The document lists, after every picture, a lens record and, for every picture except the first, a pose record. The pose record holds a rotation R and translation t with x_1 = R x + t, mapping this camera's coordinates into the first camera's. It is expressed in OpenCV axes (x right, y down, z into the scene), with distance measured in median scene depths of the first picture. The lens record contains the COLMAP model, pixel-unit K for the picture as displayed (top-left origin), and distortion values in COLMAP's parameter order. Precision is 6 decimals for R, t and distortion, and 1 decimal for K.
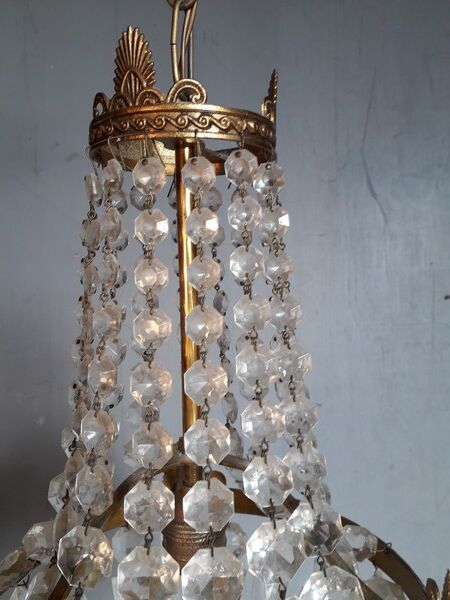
lens RADIAL K [[526.9, 0, 215.2], [0, 526.9, 329.0], [0, 0, 1]] dist [-0.032947, -0.006819]
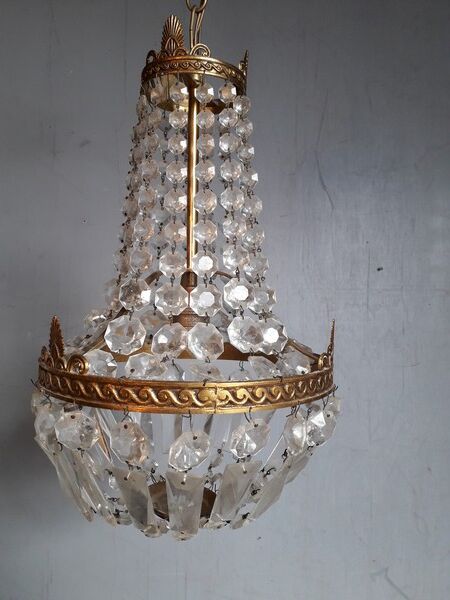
lens RADIAL K [[464.1, 0, 221.2], [0, 464.1, 287.3], [0, 0, 1]] dist [-0.006078, -0.006902]
pose [[0.997209, 0.040082, 0.062991, -0.007349], [-0.035758, 0.997022, -0.068333, 0.076207], [-0.065542, 0.065890, 0.995672, -0.092277]]
